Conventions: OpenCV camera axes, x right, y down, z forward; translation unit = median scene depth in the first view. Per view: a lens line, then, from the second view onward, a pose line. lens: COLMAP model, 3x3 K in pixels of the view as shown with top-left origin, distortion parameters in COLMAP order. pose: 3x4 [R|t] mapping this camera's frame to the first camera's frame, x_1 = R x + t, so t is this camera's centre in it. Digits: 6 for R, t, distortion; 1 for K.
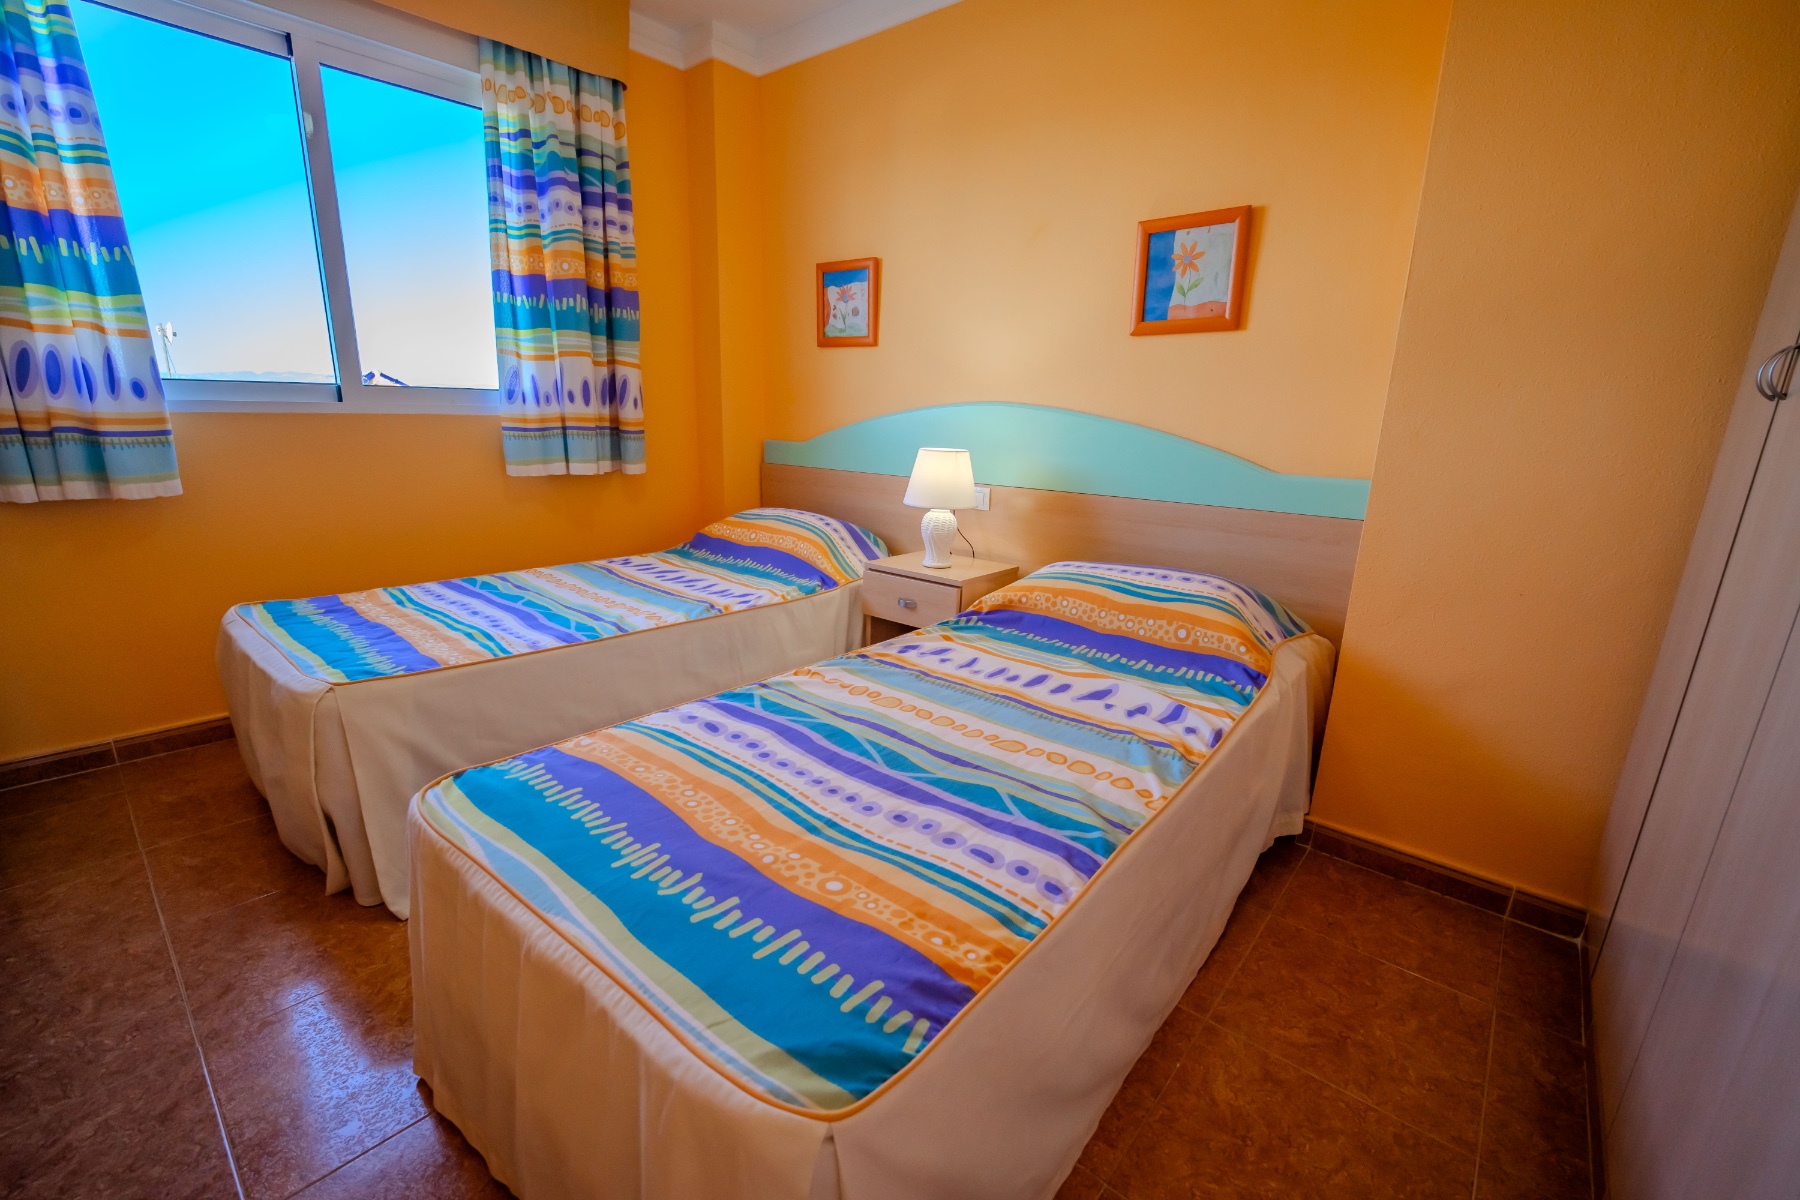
lens RADIAL K [[743.5, 0, 901.3], [0, 743.5, 609.7], [0, 0, 1]] dist [0.011747, -0.014650]
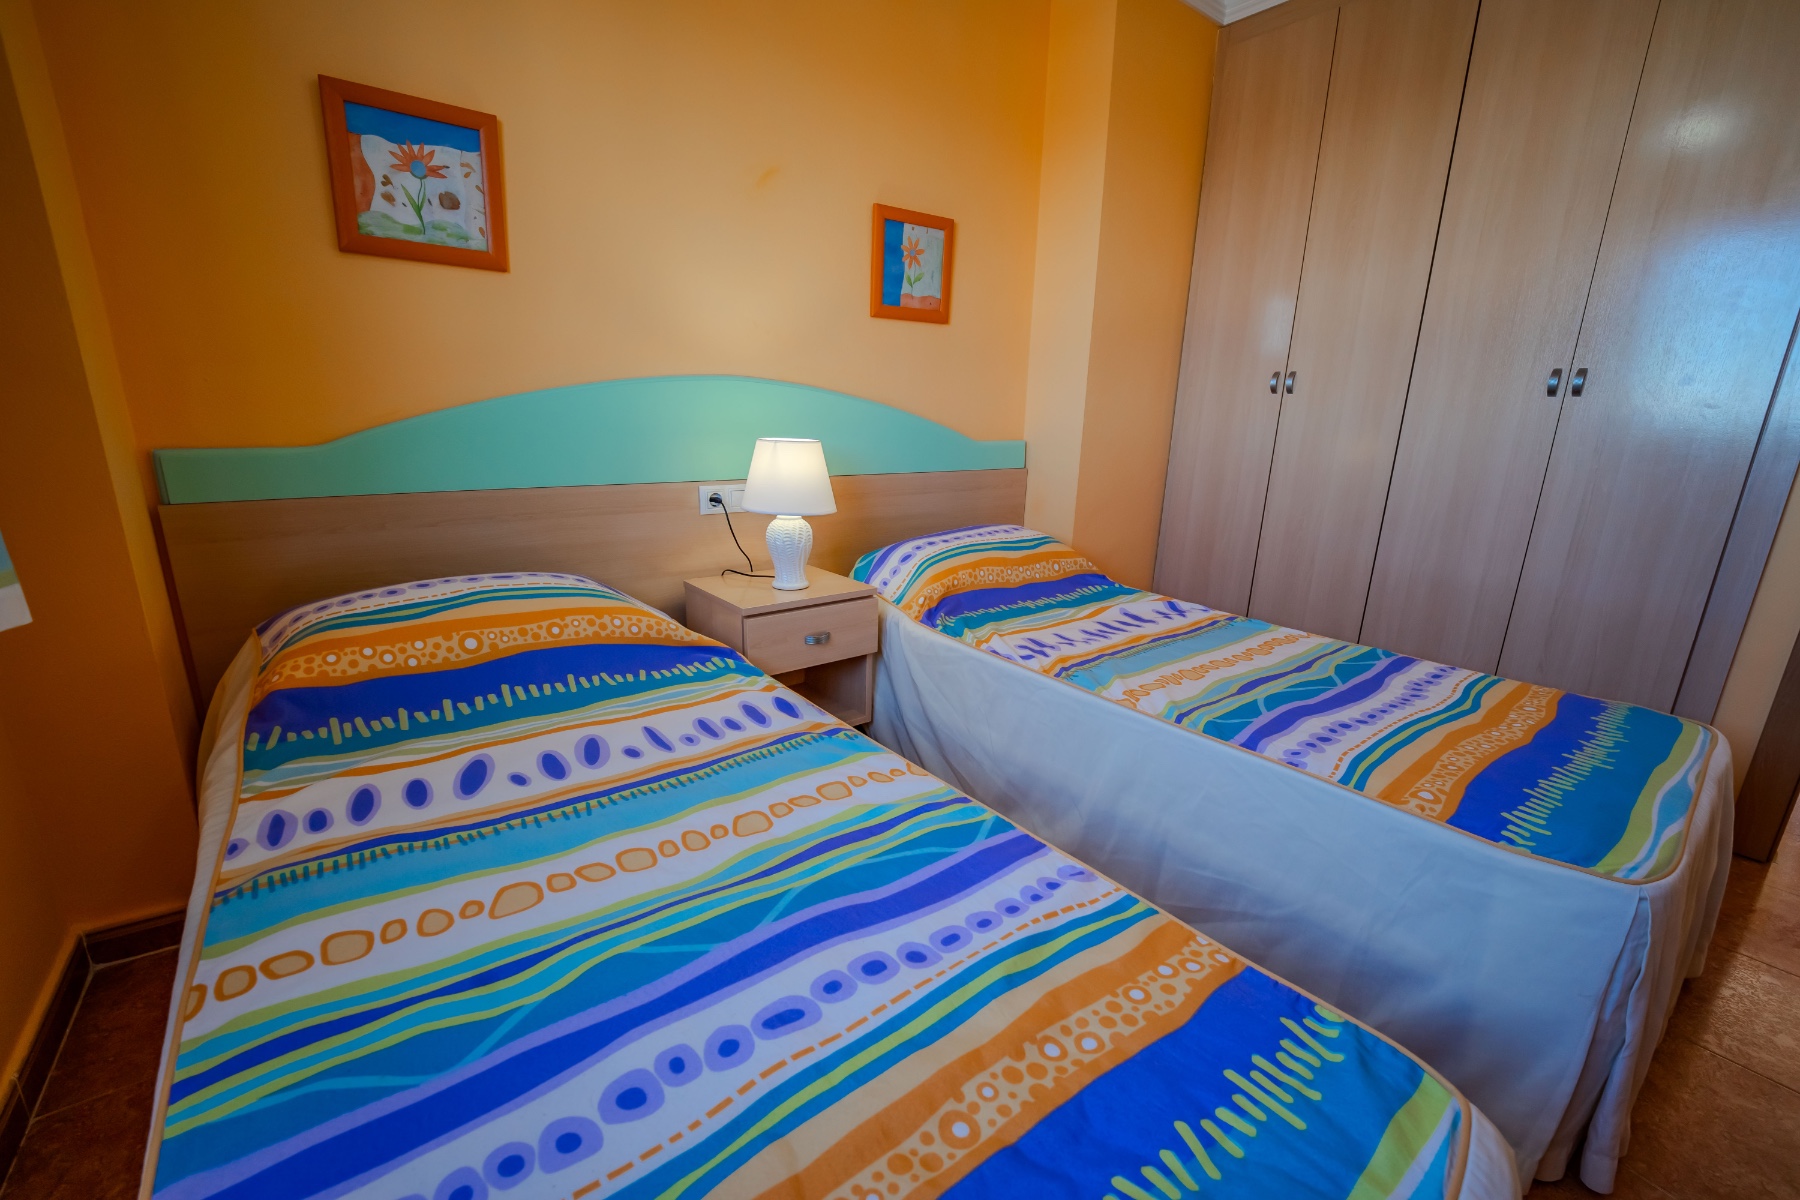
lens RADIAL K [[743.5, 0, 901.3], [0, 743.5, 609.7], [0, 0, 1]] dist [0.011747, -0.014650]
pose [[0.211127, -0.280490, 0.936350, -0.810134], [0.232165, 0.944920, 0.230708, -0.230141], [-0.949487, 0.168679, 0.264618, 0.818053]]
